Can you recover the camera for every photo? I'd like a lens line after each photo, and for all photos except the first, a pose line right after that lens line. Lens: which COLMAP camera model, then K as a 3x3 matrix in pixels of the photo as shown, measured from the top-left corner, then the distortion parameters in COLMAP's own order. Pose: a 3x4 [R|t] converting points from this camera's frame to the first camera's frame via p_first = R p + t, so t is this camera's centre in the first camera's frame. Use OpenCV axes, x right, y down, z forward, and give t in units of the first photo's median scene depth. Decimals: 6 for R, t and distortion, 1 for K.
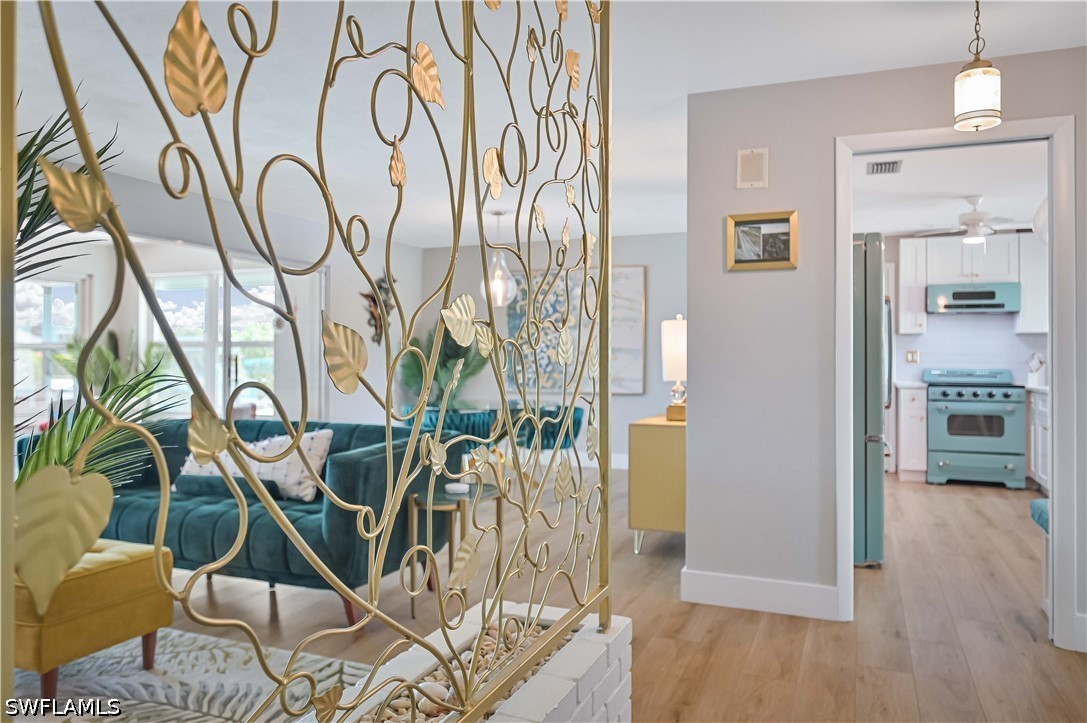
lens RADIAL K [[780.8, 0, 540.3], [0, 780.8, 351.9], [0, 0, 1]] dist [-0.001095, 0.001951]
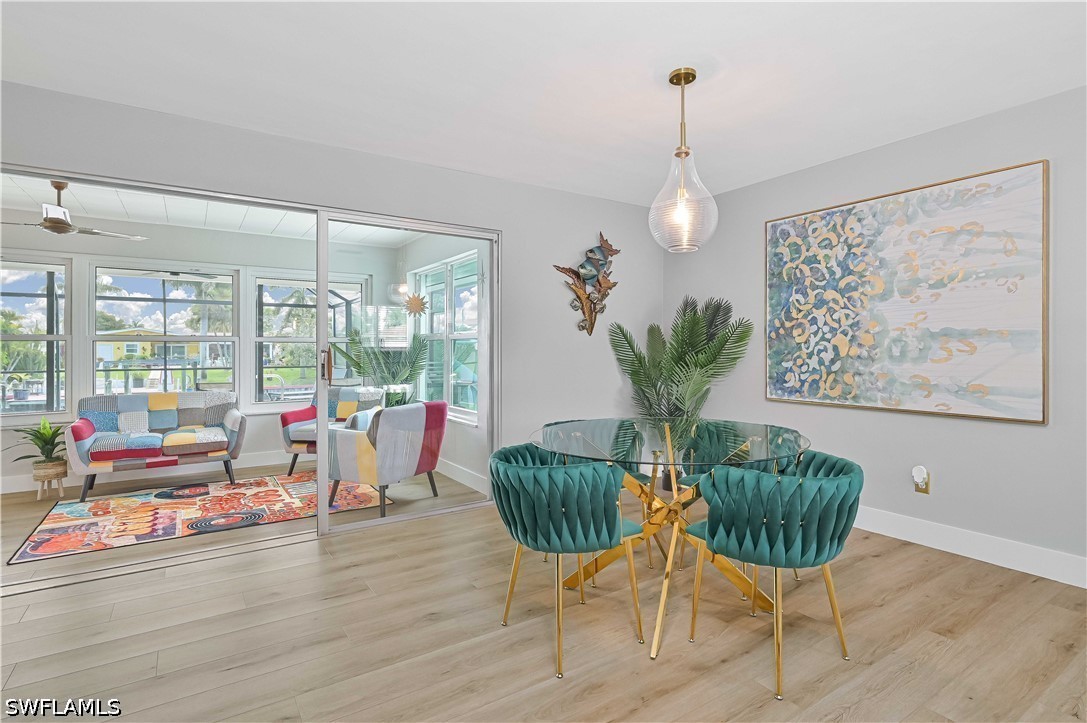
lens RADIAL K [[539.9, 0, 545.9], [0, 539.9, 348.4], [0, 0, 1]] dist [0.000409, -0.000559]
pose [[0.831045, -0.003637, -0.556193, 0.060547], [0.005584, 0.999983, 0.001804, 0.005079], [0.556177, -0.004605, 0.831051, 0.540708]]
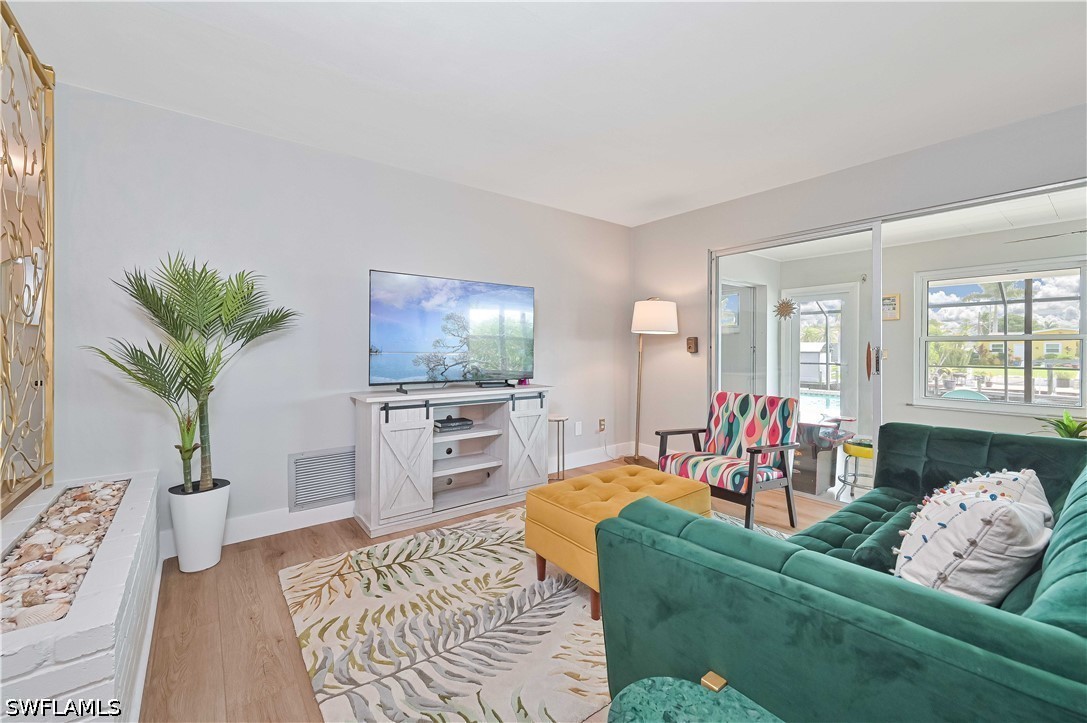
lens RADIAL K [[441.0, 0, 546.0], [0, 441.0, 347.4], [0, 0, 1]] dist [0.002506, 0.000094]
pose [[-0.491743, -0.004397, -0.870729, 0.032907], [0.001022, 0.999984, -0.005627, 0.006118], [0.870740, -0.003657, -0.491731, 0.450506]]
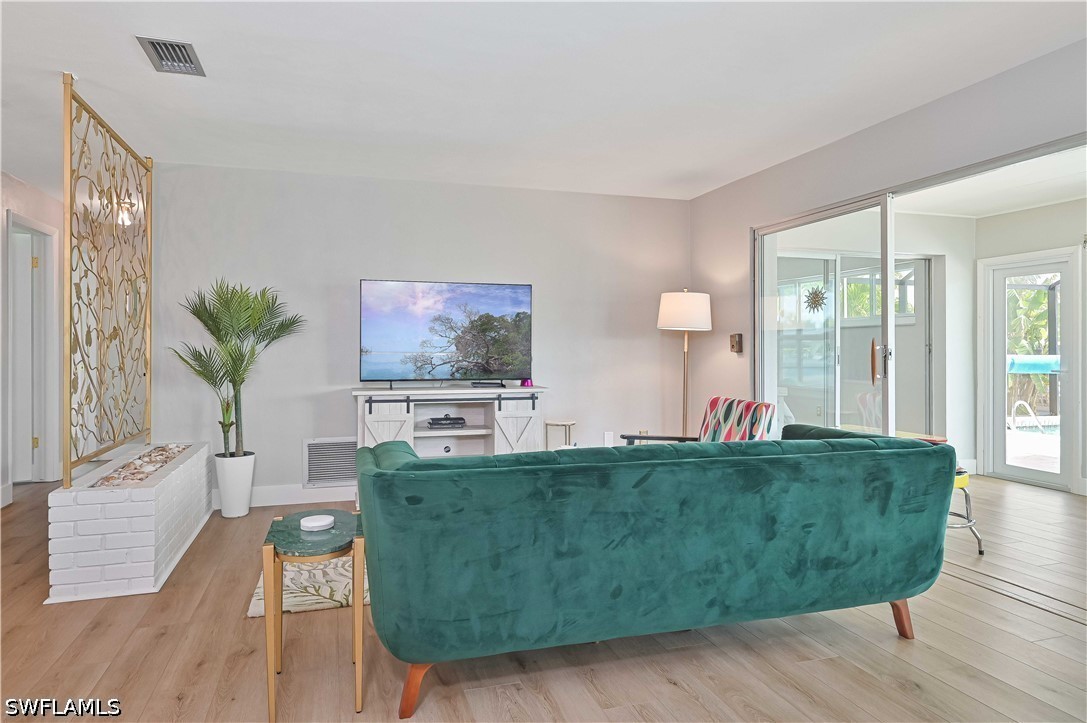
lens RADIAL K [[669.1, 0, 543.3], [0, 669.1, 342.6], [0, 0, 1]] dist [0.000687, 0.000439]
pose [[-0.767915, -0.006019, -0.640524, 0.057241], [0.002957, 0.999912, -0.012941, 0.007619], [0.640545, -0.011831, -0.767829, 0.720284]]
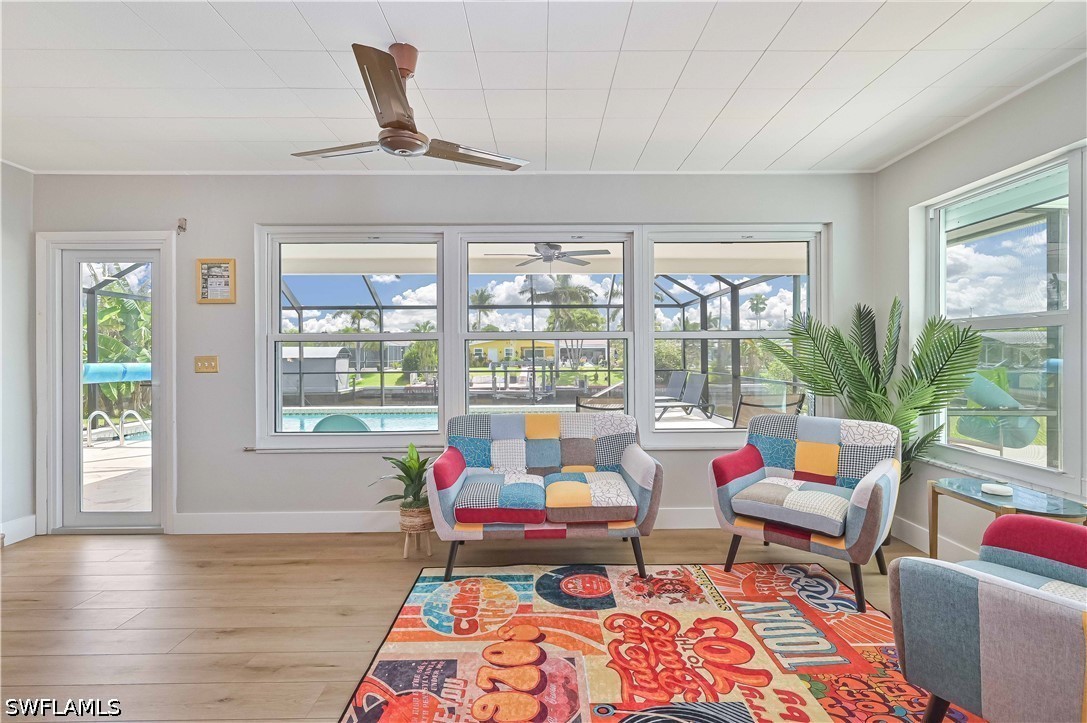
lens RADIAL K [[509.1, 0, 548.2], [0, 509.1, 354.1], [0, 0, 1]] dist [0.001205, 0.000324]
pose [[0.392628, -0.002219, -0.919695, -0.298685], [0.012082, 0.999923, 0.002745, 0.006785], [0.919618, -0.012190, 0.392625, 0.665220]]
